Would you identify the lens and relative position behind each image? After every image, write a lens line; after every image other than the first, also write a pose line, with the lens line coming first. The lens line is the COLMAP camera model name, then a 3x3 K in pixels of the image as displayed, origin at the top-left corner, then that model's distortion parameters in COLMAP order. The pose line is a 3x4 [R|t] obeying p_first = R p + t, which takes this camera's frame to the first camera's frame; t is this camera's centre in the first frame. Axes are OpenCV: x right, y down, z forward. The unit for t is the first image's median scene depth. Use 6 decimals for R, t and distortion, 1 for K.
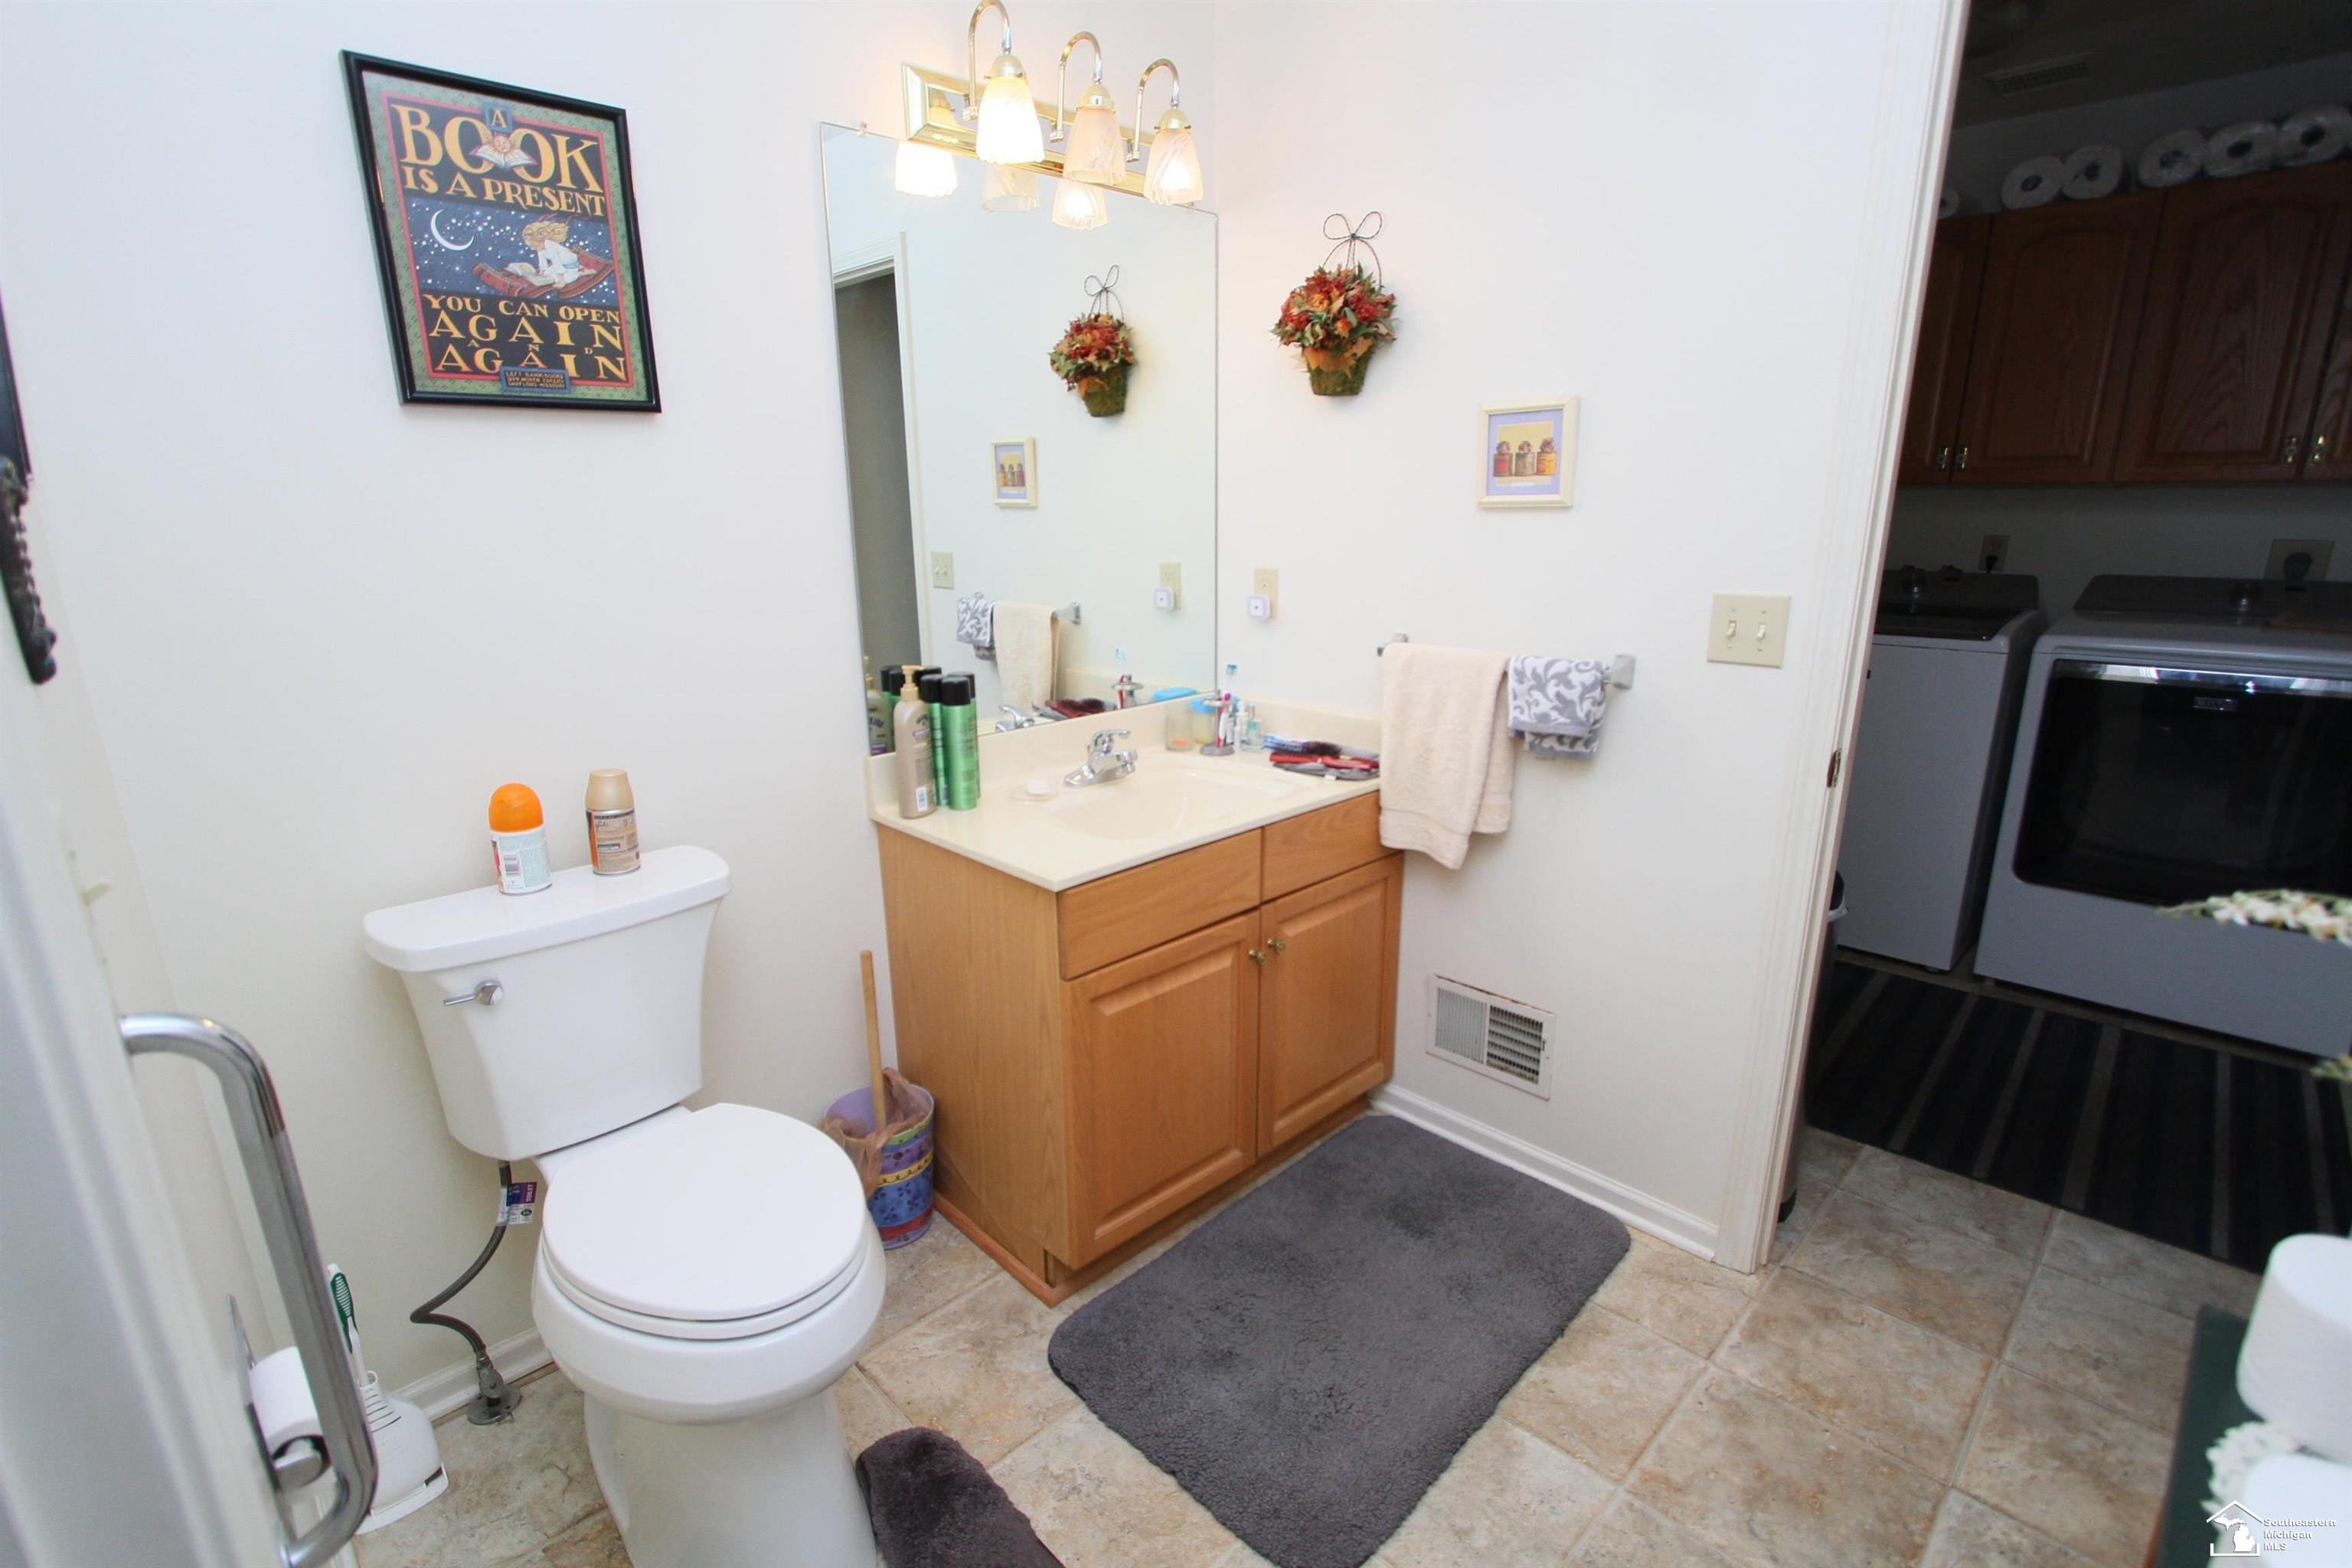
lens RADIAL K [[1080.0, 0, 1160.7], [0, 1080.0, 792.6], [0, 0, 1]] dist [-0.023469, -0.000235]
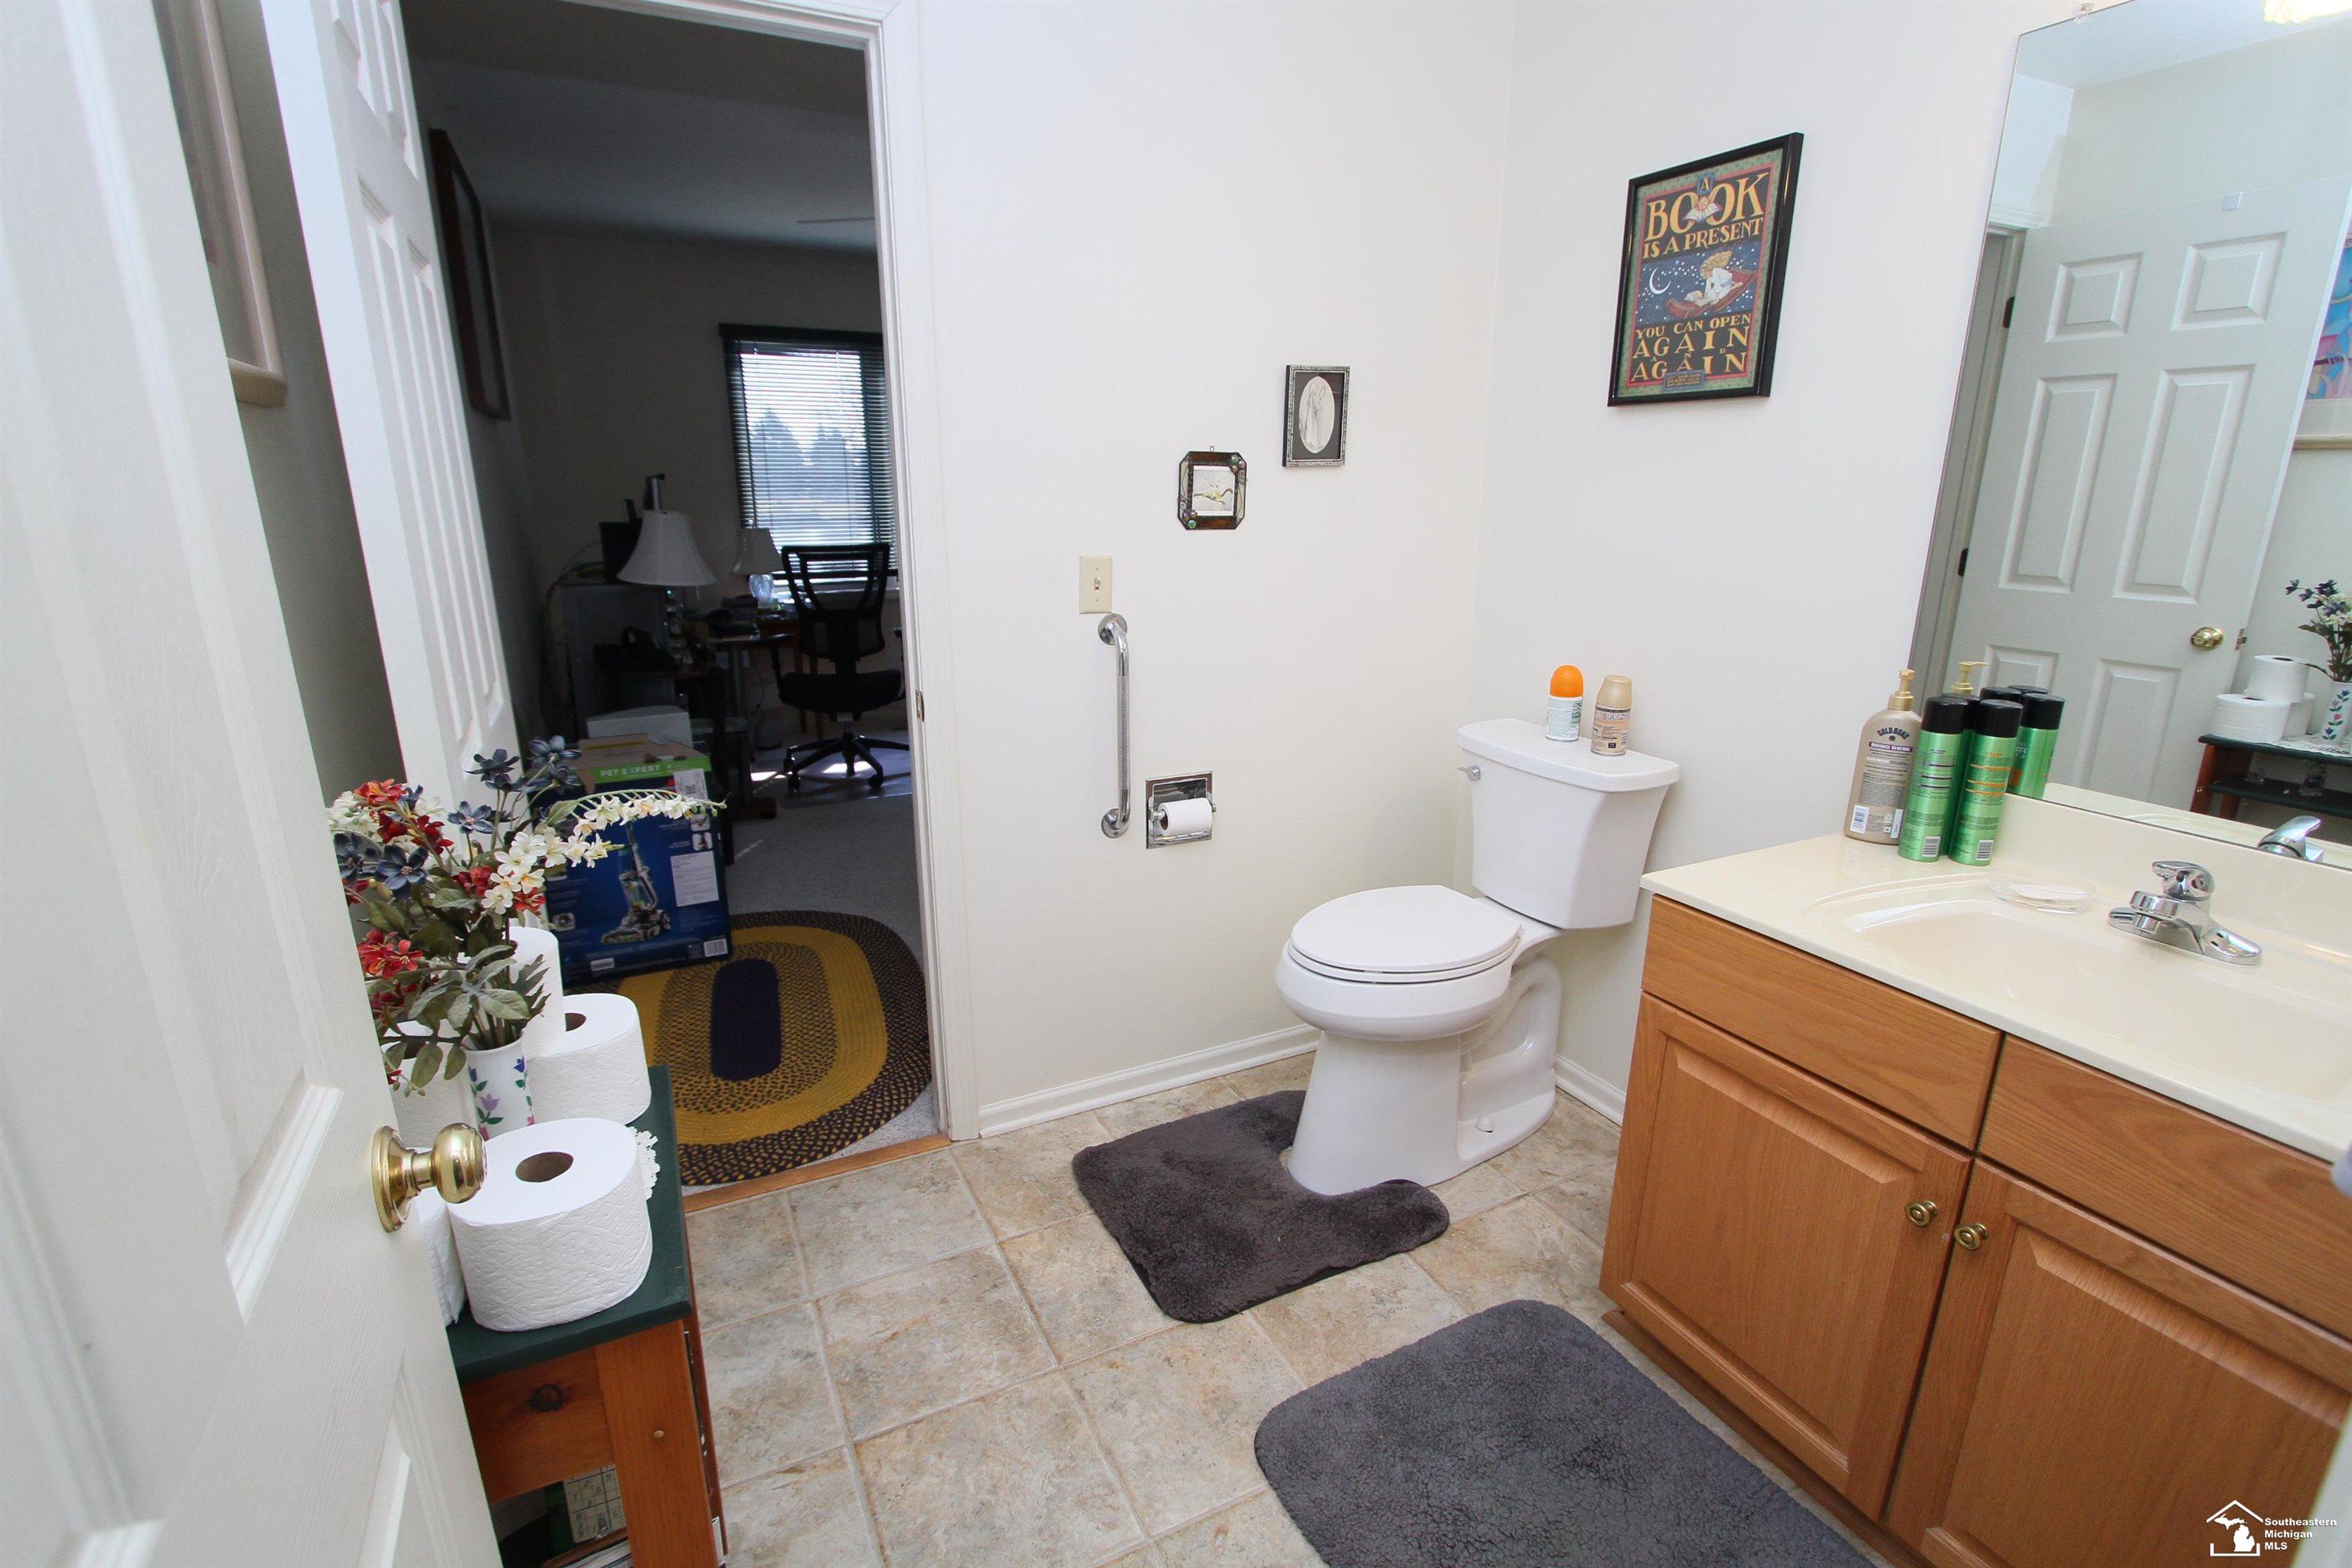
lens RADIAL K [[1080.0, 0, 1160.2], [0, 1080.0, 775.7], [0, 0, 1]] dist [-0.023469, -0.000235]
pose [[-0.306045, 0.264724, -0.914471, 0.952191], [-0.241614, 0.907514, 0.343571, -0.240935], [0.920847, 0.326098, -0.213779, 0.846447]]
